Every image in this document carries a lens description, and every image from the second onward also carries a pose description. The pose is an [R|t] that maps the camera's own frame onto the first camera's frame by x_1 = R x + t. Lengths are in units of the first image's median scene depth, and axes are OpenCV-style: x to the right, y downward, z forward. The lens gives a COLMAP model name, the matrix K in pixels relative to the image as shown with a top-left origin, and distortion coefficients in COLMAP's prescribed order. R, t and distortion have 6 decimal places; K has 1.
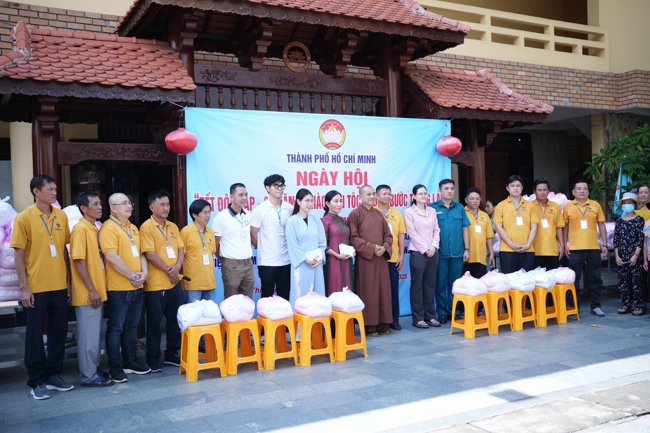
lens RADIAL K [[636.7, 0, 326.9], [0, 636.7, 227.5], [0, 0, 1]] dist [-0.020670, 0.016956]
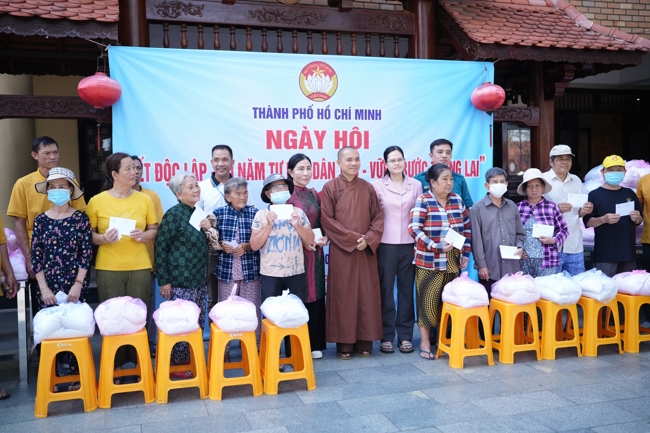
lens RADIAL K [[645.4, 0, 325.0], [0, 645.4, 216.5], [0, 0, 1]] dist [-0.014243, 0.035447]
pose [[0.980419, 0.022751, -0.195605, 0.169749], [-0.017451, 0.999433, 0.028781, -0.007987], [0.196149, -0.024804, 0.980260, 0.245821]]
